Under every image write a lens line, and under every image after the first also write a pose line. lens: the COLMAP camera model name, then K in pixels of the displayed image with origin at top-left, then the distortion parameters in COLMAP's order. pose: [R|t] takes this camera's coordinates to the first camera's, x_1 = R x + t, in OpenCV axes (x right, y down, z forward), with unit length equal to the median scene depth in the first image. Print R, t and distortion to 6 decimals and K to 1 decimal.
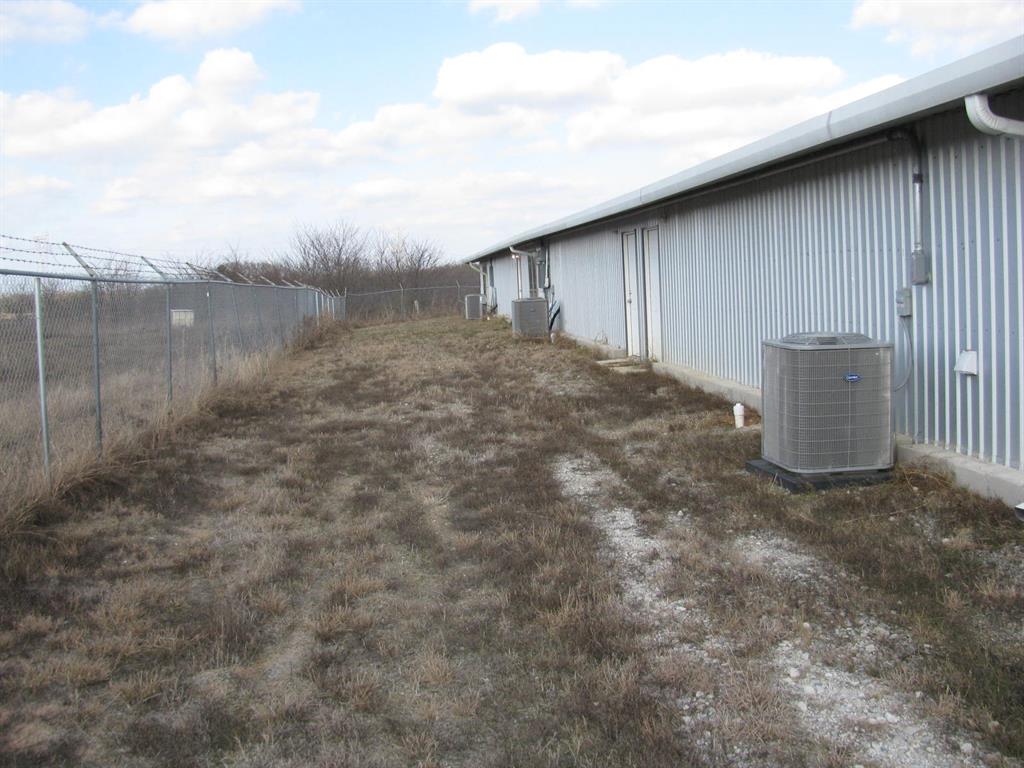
lens RADIAL K [[1082.9, 0, 512.0], [0, 1082.9, 384.0], [0, 0, 1]] dist [-0.212448, 0.281722]
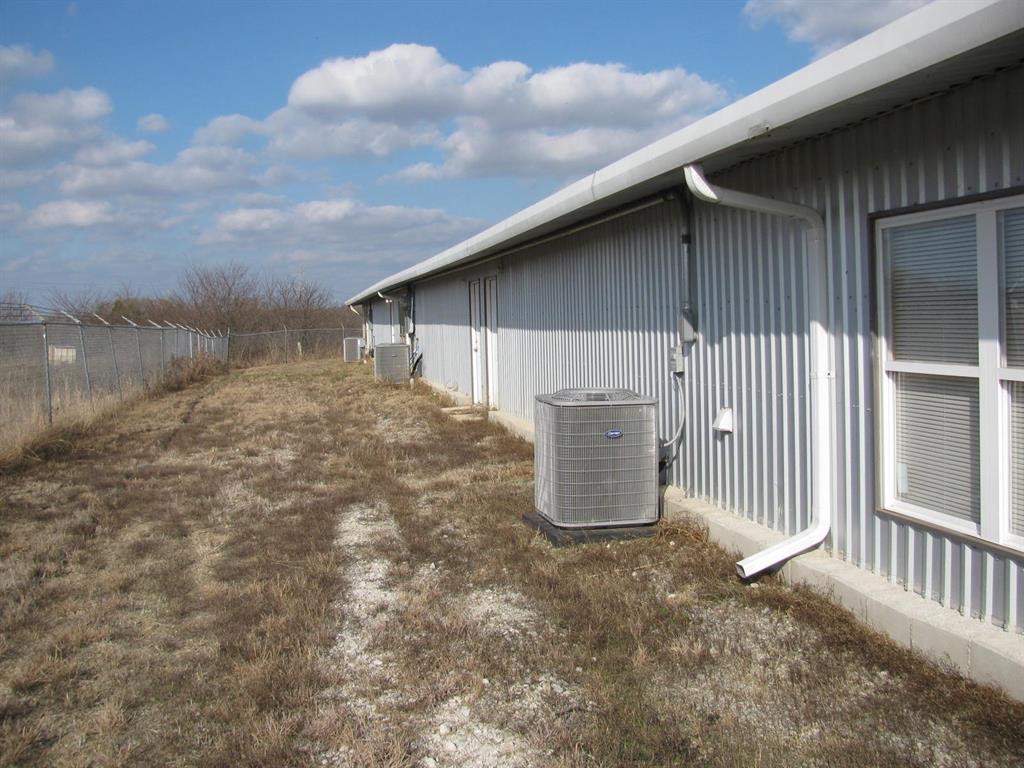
lens RADIAL K [[1082.9, 0, 512.0], [0, 1082.9, 384.0], [0, 0, 1]] dist [-0.212448, 0.281722]
pose [[0.996152, 0.014949, 0.086357, 0.119634], [-0.011605, 0.999168, -0.039088, -0.010713], [-0.086869, 0.037936, 0.995497, -0.021878]]
